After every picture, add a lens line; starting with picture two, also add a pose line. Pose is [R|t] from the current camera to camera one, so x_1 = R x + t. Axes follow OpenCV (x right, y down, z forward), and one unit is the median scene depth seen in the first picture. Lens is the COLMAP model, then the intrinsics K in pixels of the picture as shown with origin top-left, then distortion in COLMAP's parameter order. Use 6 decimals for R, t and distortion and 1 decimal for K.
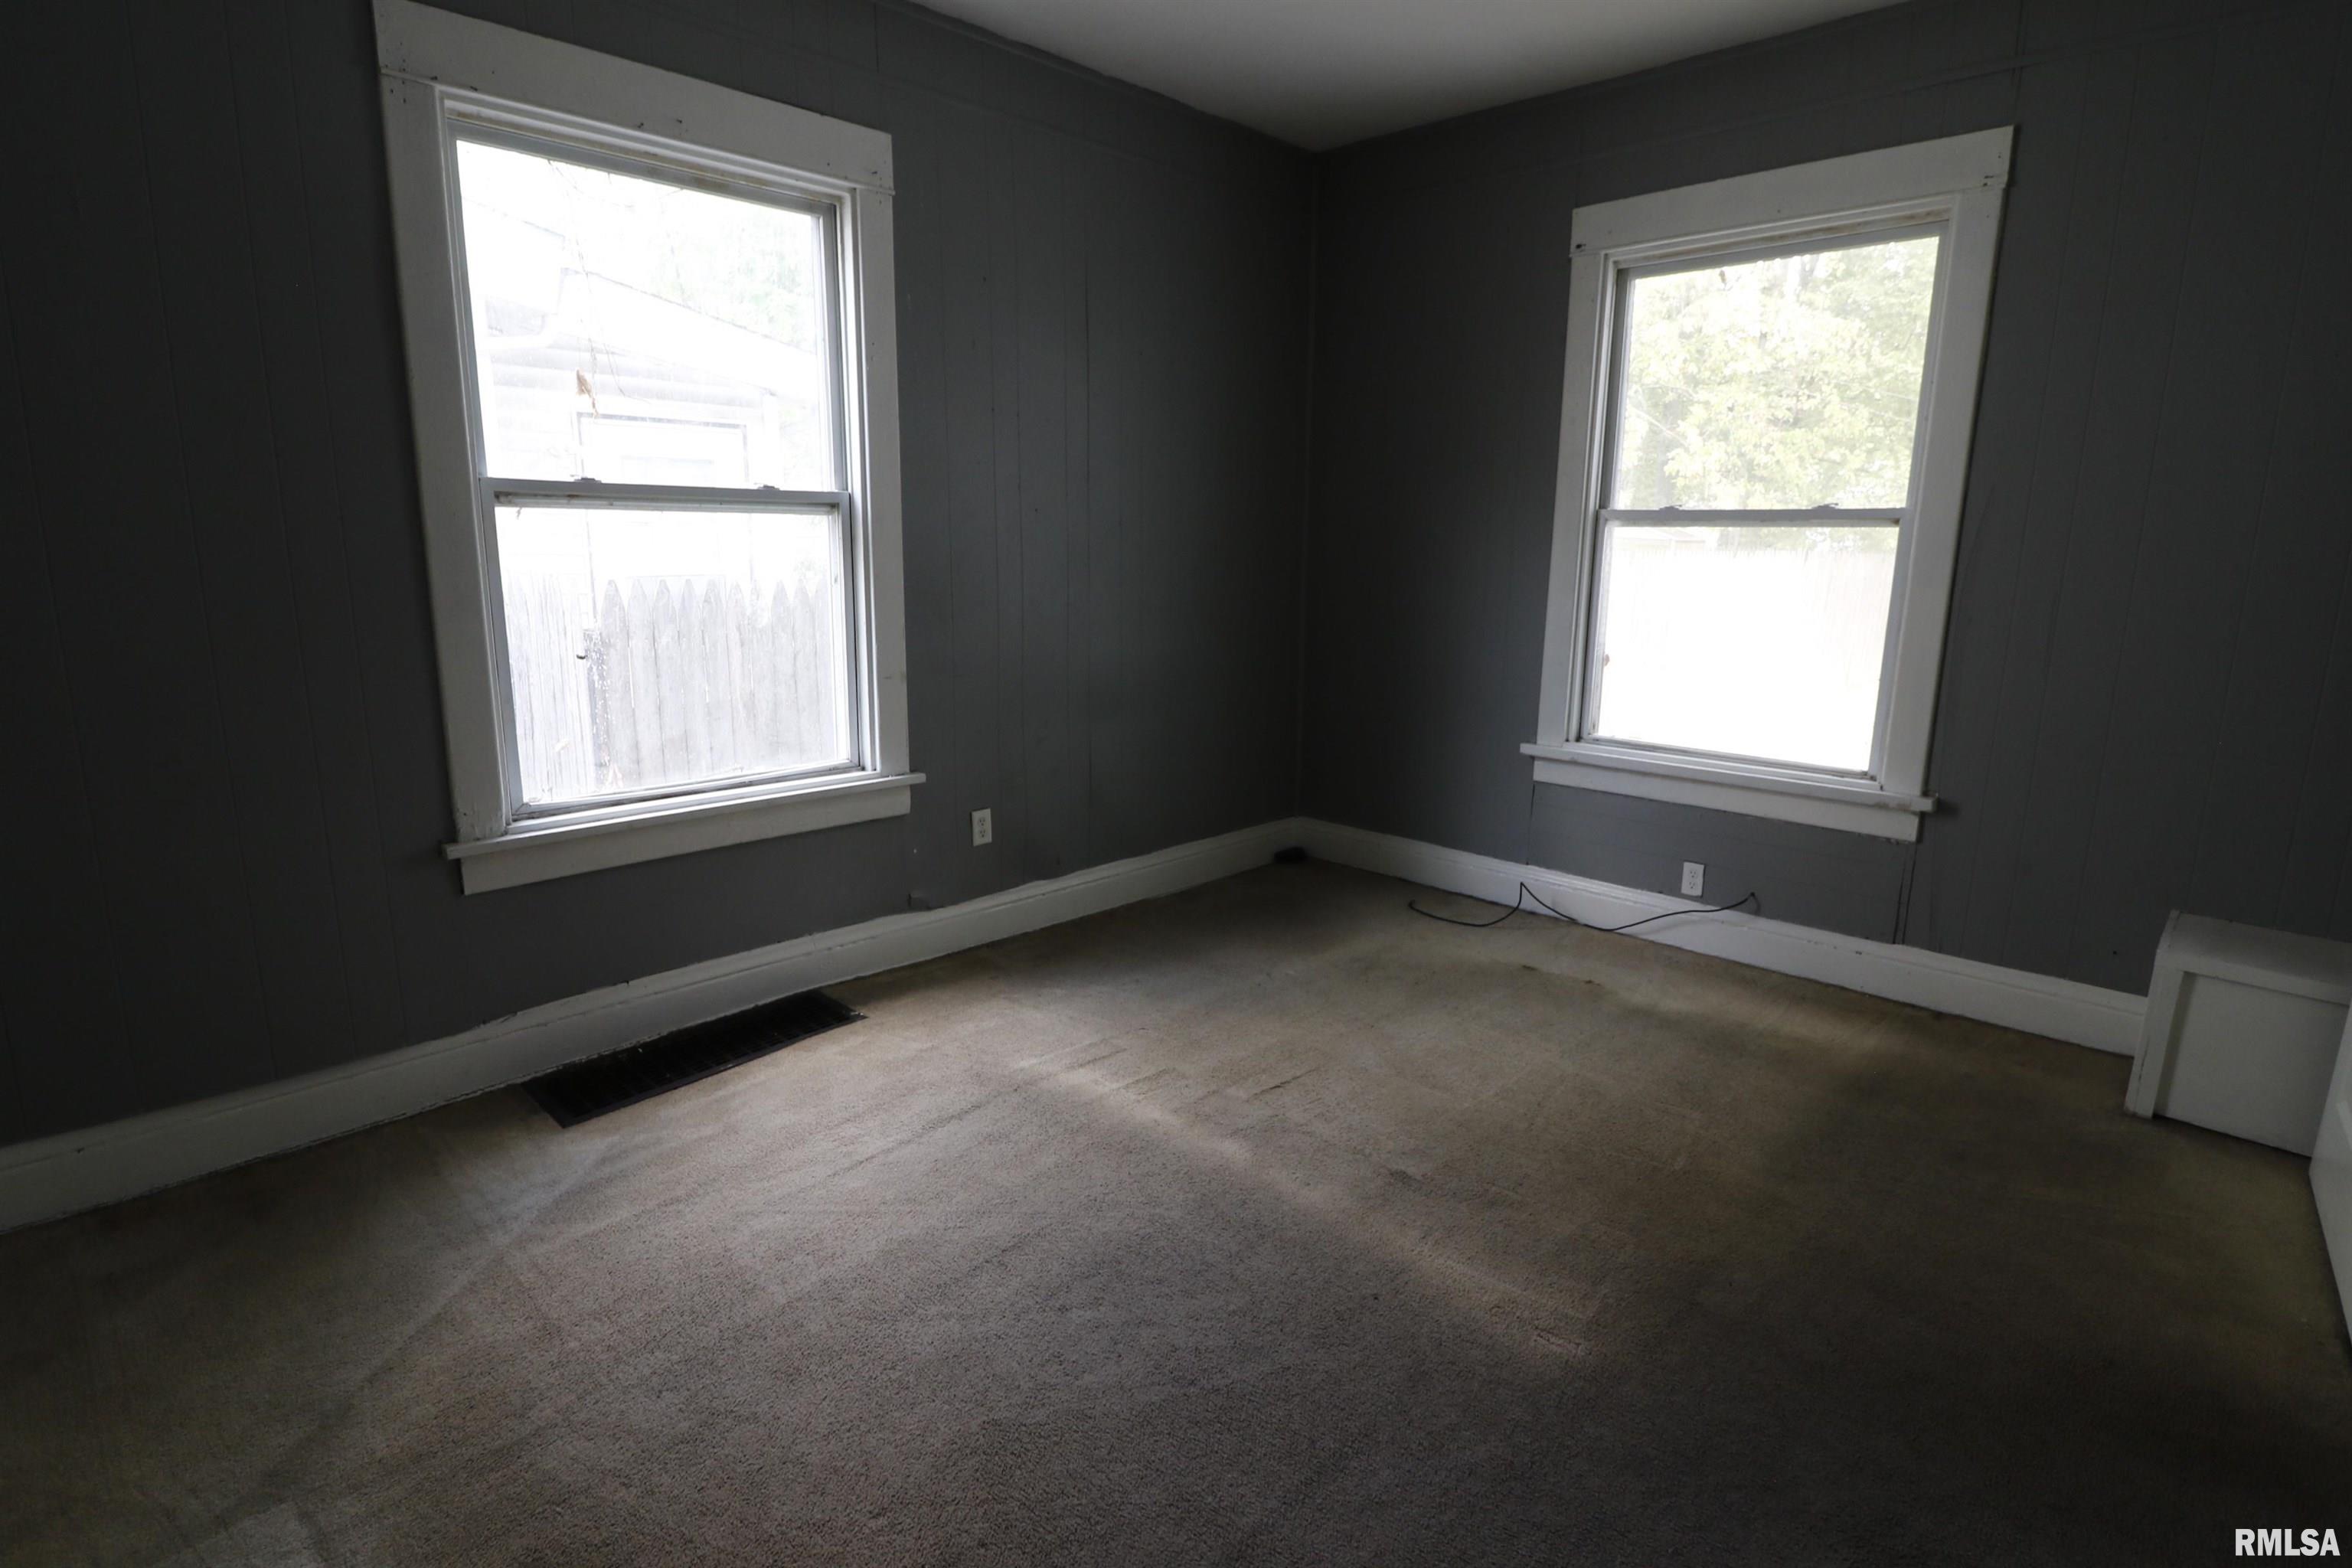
lens RADIAL K [[1179.8, 0, 1178.8], [0, 1179.8, 780.1], [0, 0, 1]] dist [0.001389, -0.012909]
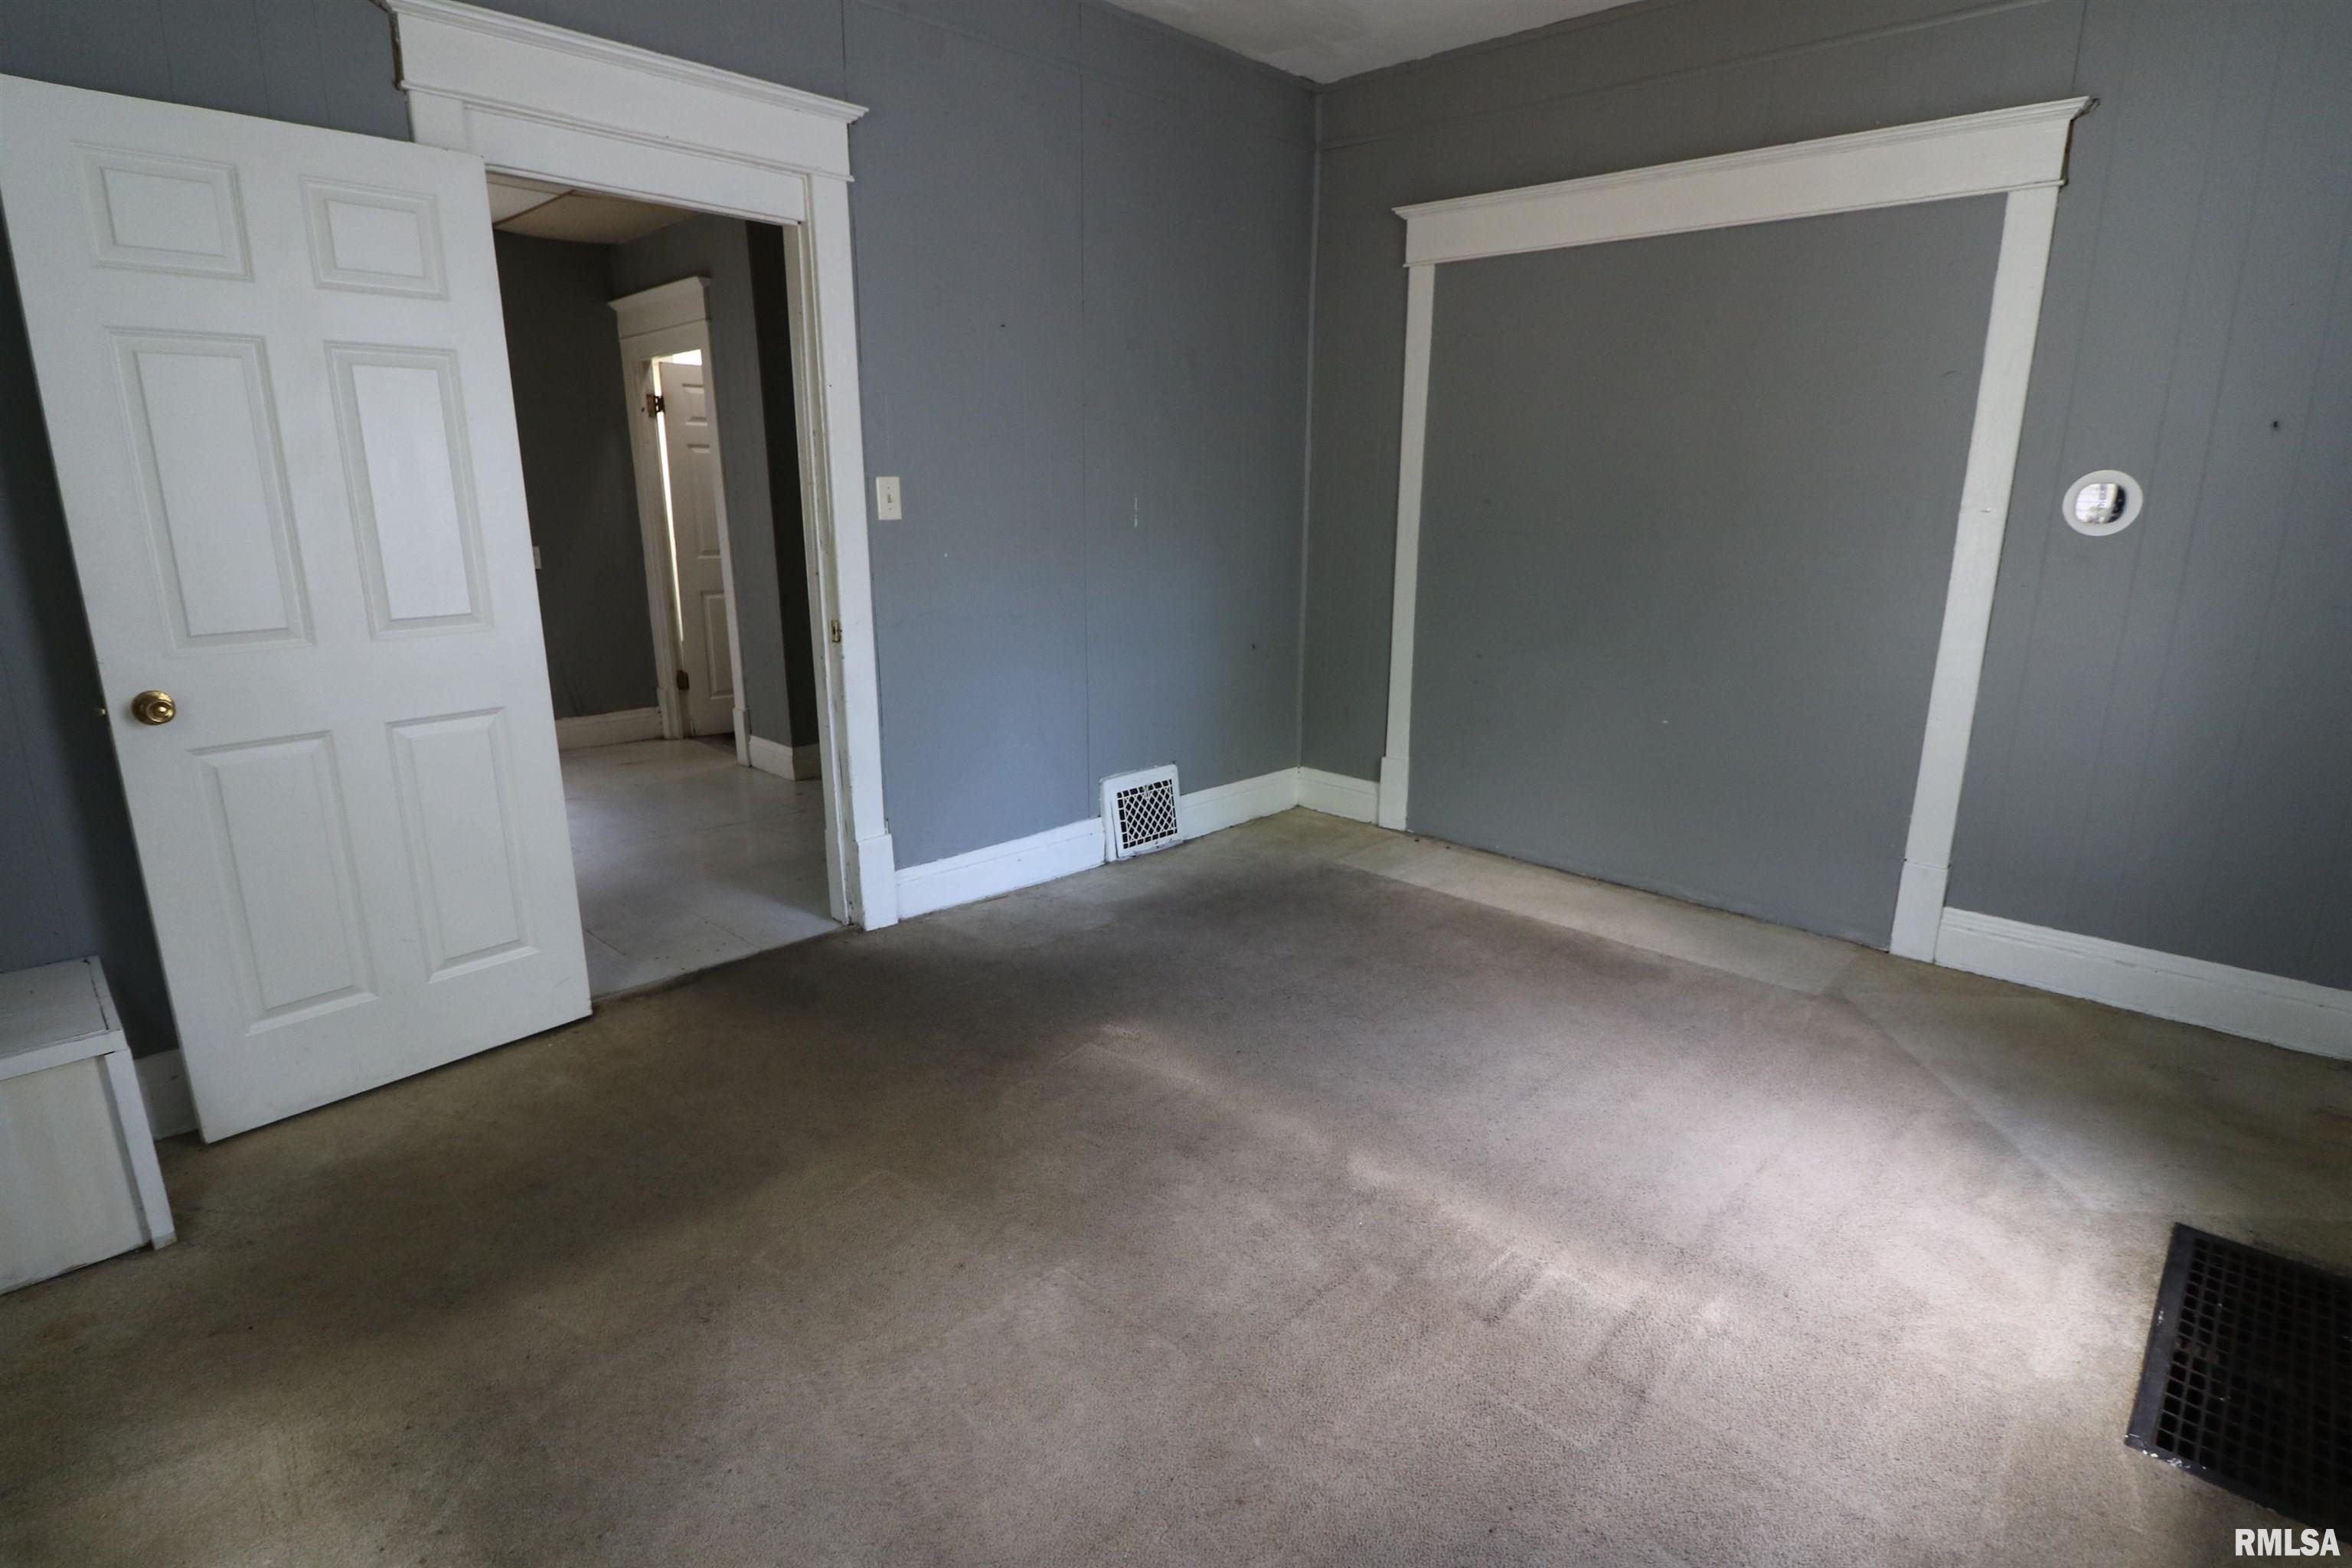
lens RADIAL K [[1179.8, 0, 1178.8], [0, 1179.8, 780.1], [0, 0, 1]] dist [0.001389, -0.012909]
pose [[-0.999742, -0.021869, -0.006104, 0.155698], [-0.022316, 0.896923, 0.441624, -0.265964], [-0.004183, 0.441646, -0.897179, 1.283421]]
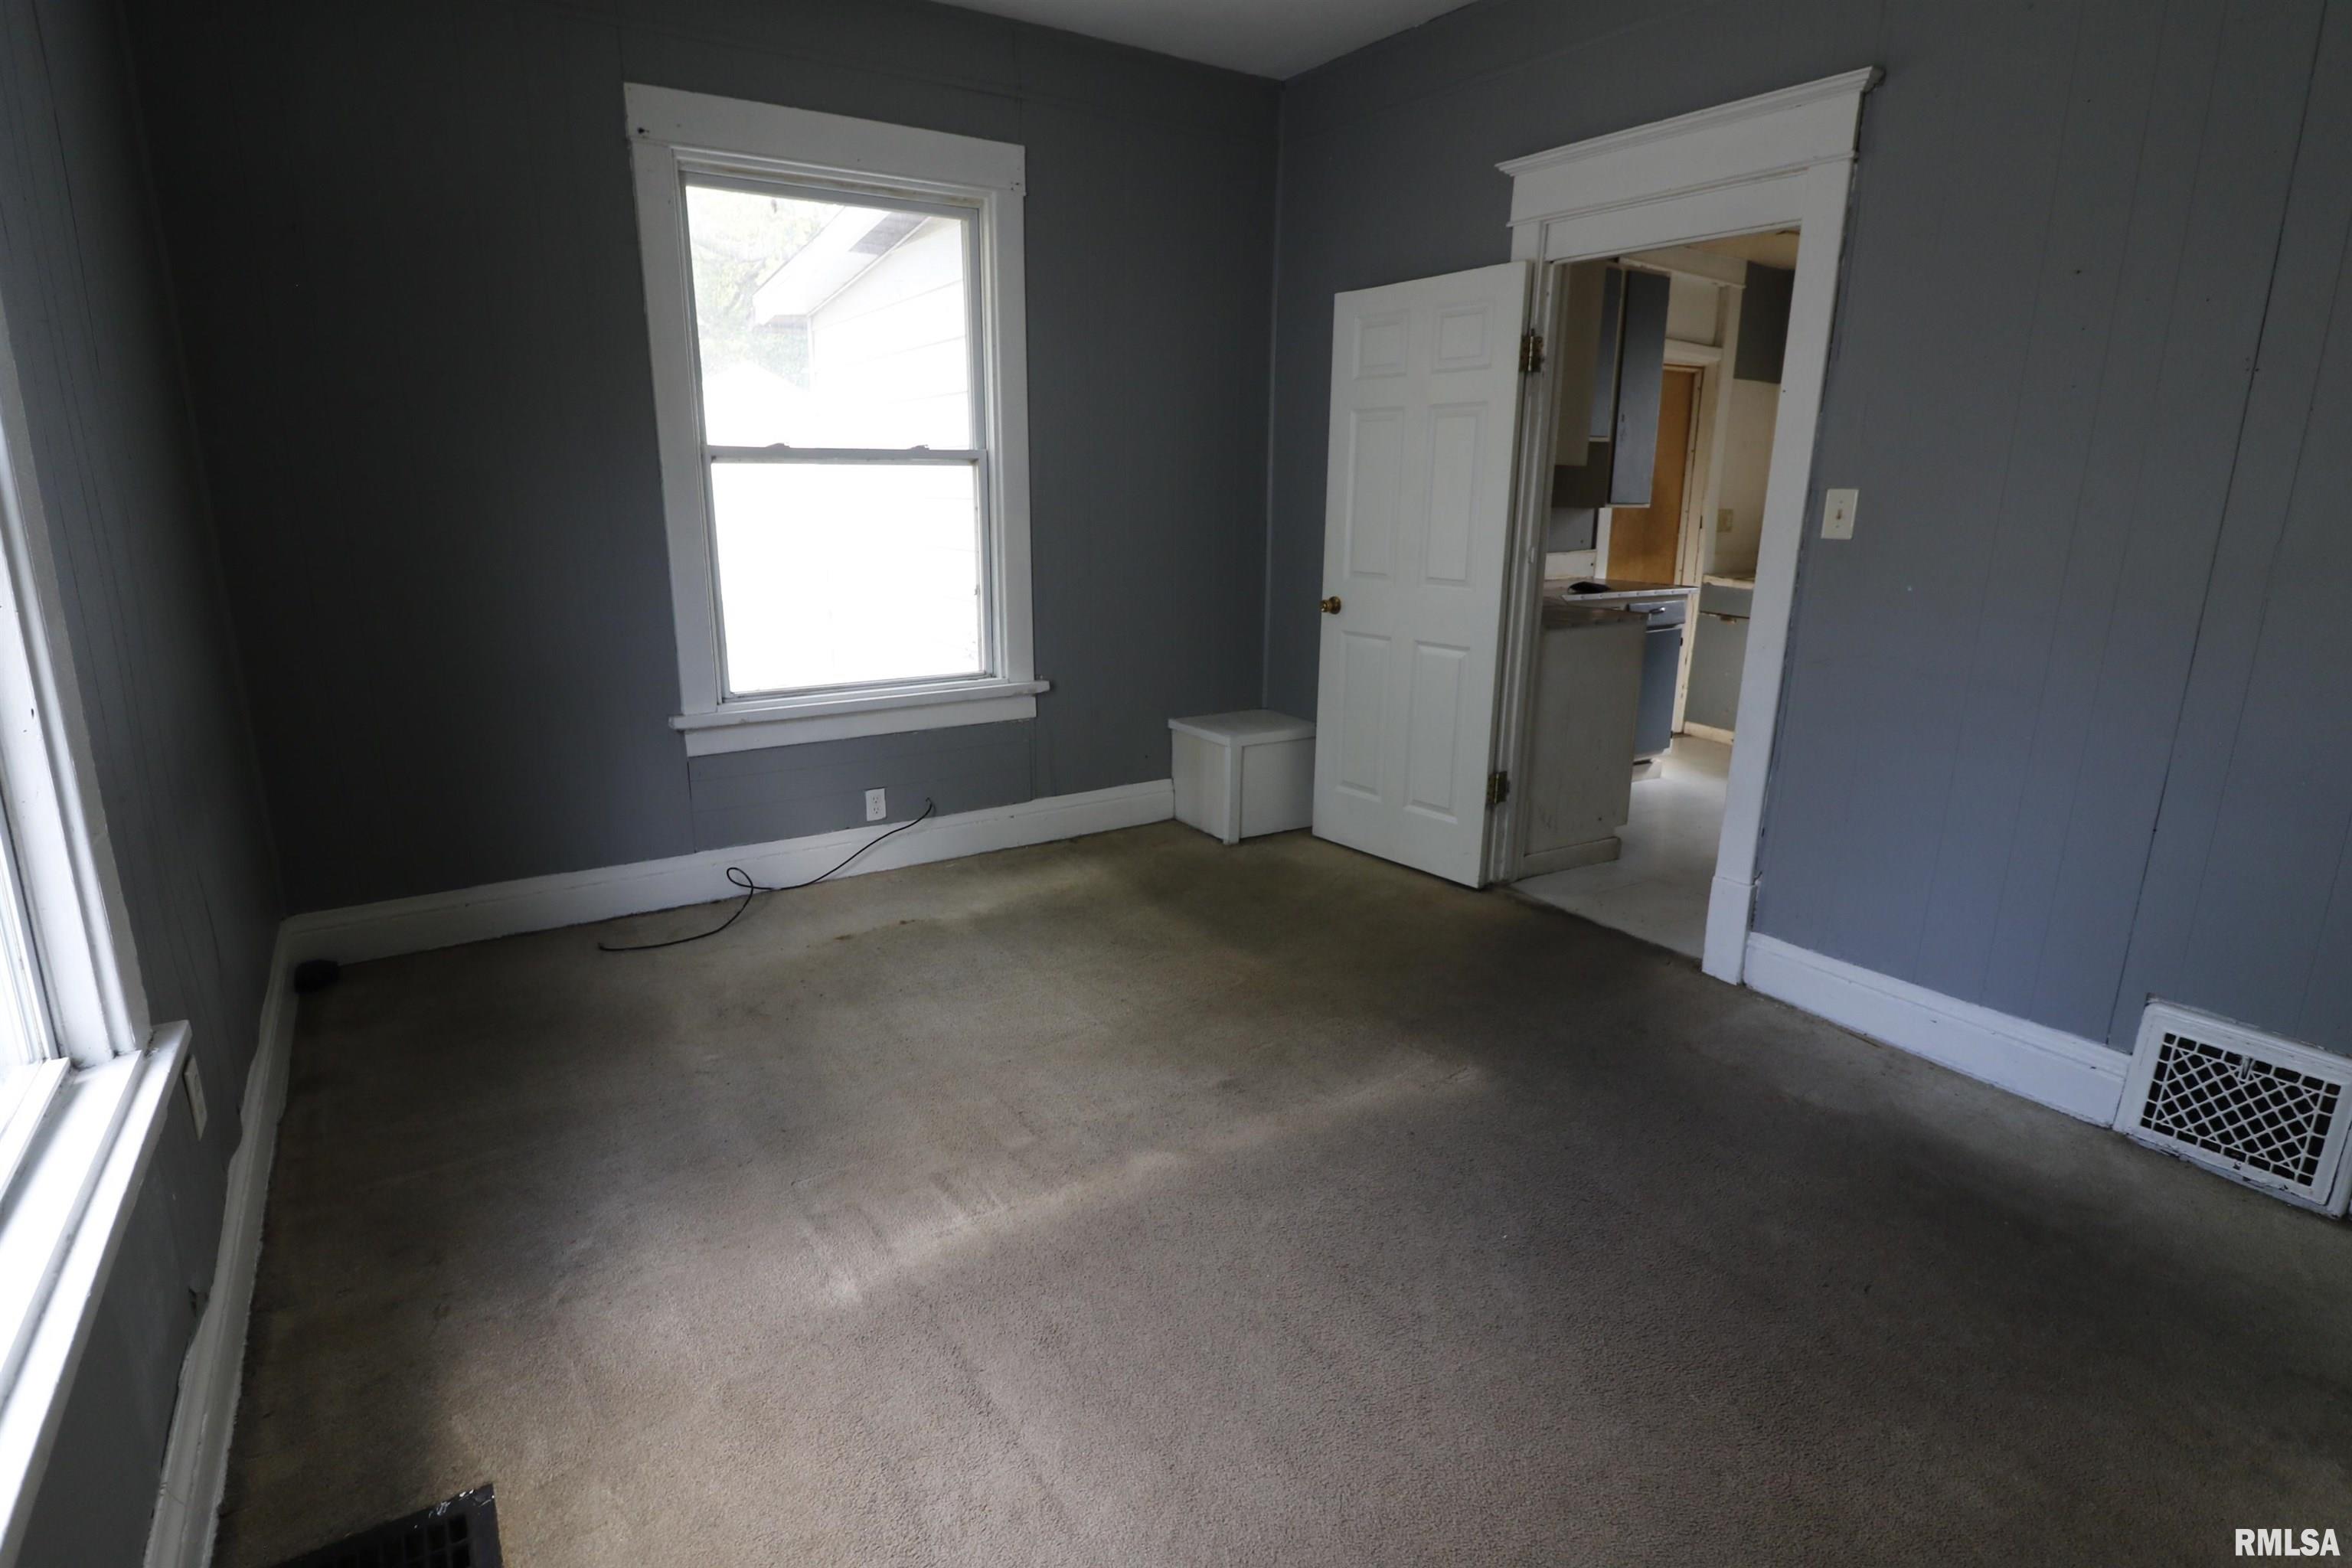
lens RADIAL K [[1179.8, 0, 1178.8], [0, 1179.8, 780.1], [0, 0, 1]] dist [0.001389, -0.012909]
pose [[0.218969, -0.250061, 0.943145, -0.565252], [0.195217, 0.958286, 0.208752, -0.119433], [-0.956004, 0.138408, 0.258651, 0.539900]]
